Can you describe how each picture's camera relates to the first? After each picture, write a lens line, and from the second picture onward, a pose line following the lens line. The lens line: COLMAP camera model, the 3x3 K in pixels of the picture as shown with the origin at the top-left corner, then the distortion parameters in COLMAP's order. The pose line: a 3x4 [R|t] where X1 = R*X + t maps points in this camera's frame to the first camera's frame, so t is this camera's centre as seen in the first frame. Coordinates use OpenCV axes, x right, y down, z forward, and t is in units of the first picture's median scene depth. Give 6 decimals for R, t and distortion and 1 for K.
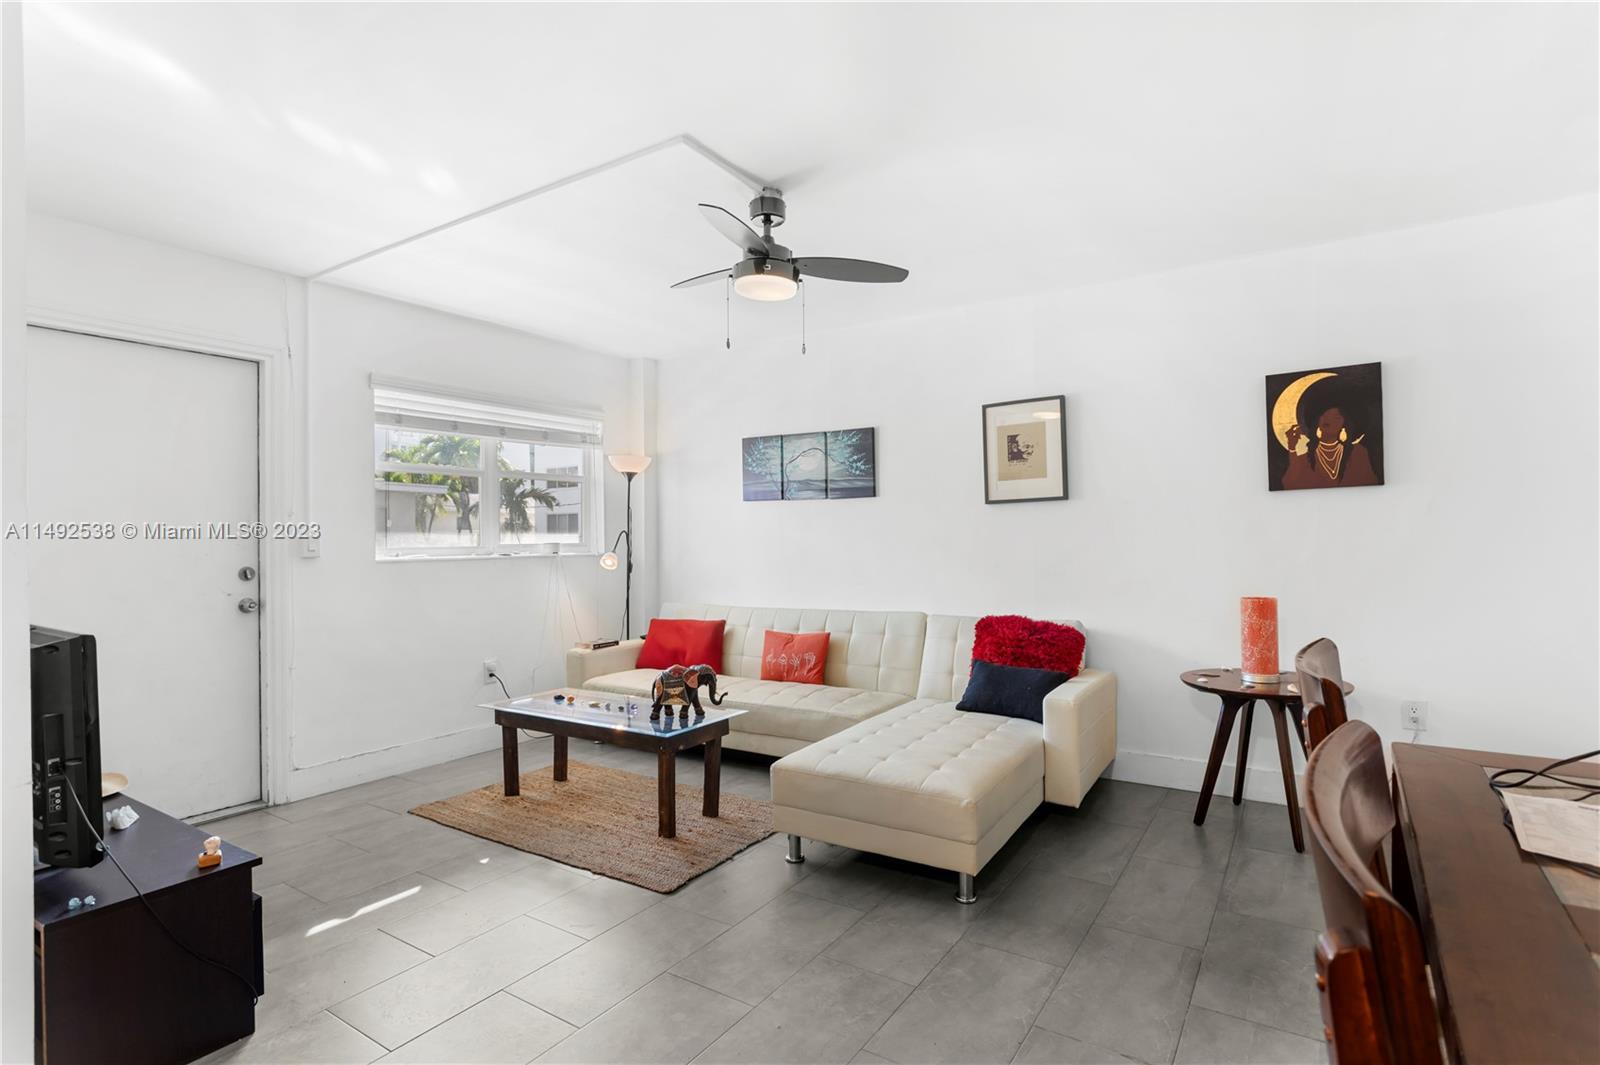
lens RADIAL K [[795.3, 0, 804.0], [0, 795.3, 537.1], [0, 0, 1]] dist [0.001632, 0.001165]
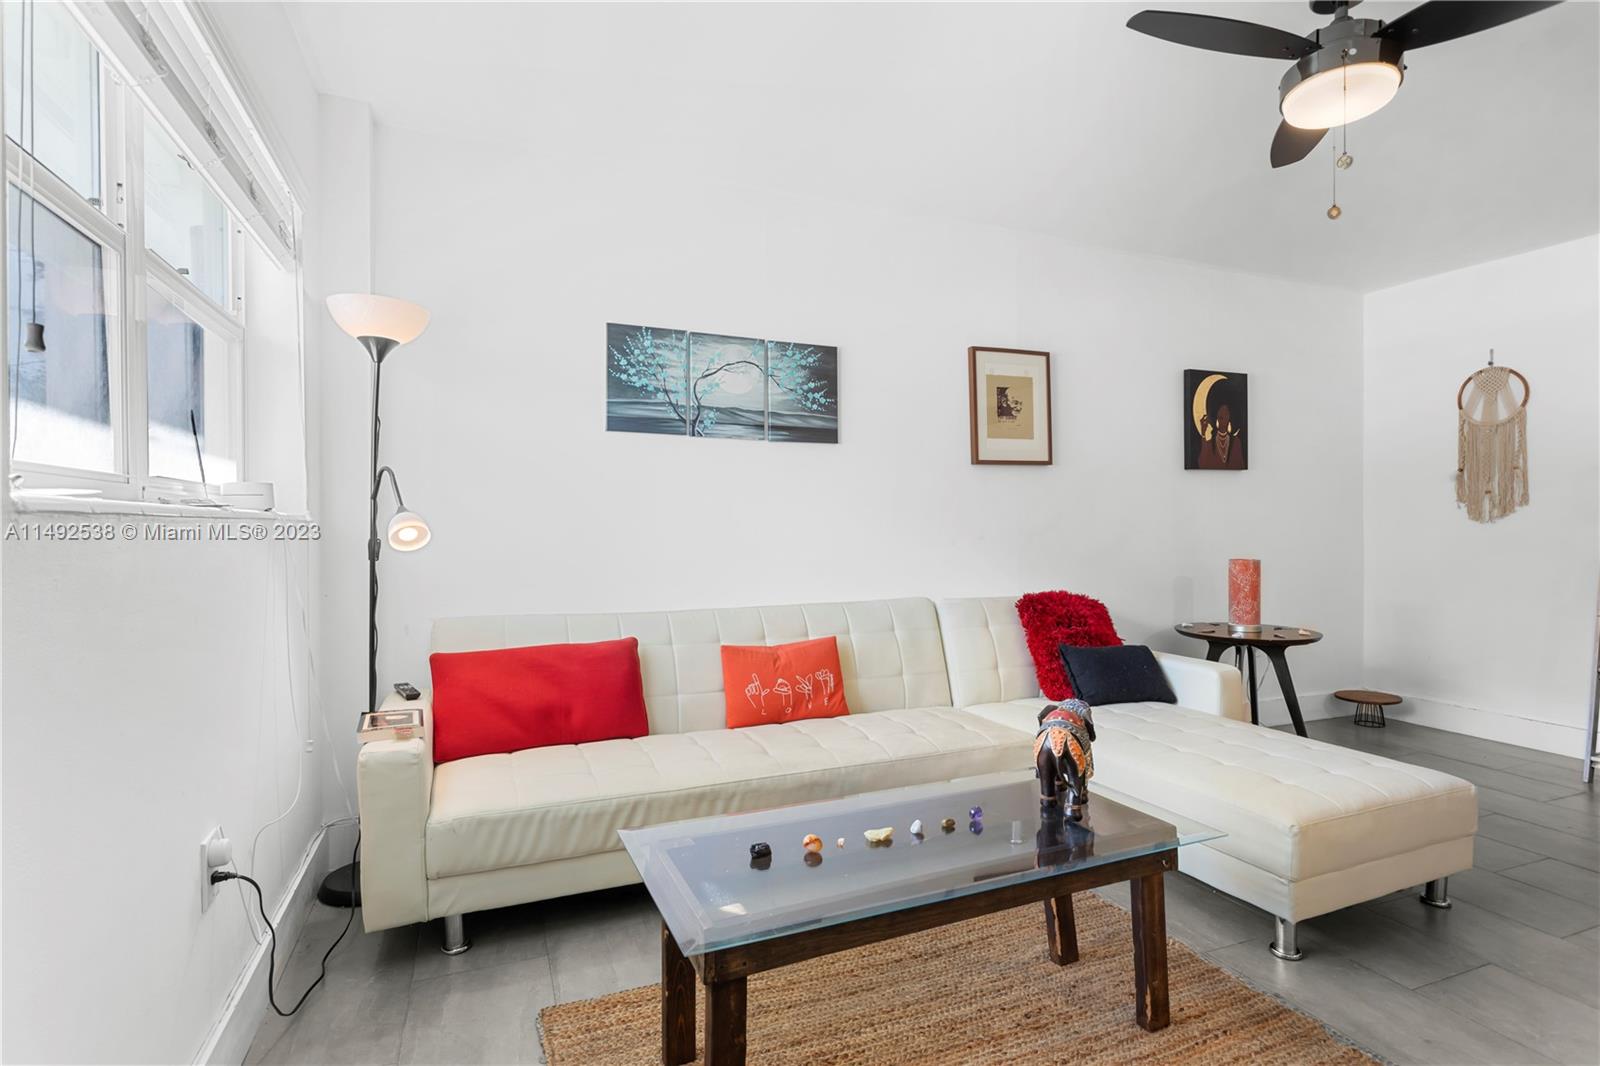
lens RADIAL K [[789.0, 0, 809.2], [0, 789.0, 526.3], [0, 0, 1]] dist [-0.003116, 0.000876]
pose [[0.566516, 0.011036, 0.823977, -0.523203], [-0.009705, 0.999930, -0.006720, 0.030134], [-0.823993, -0.004190, 0.566584, 0.621497]]
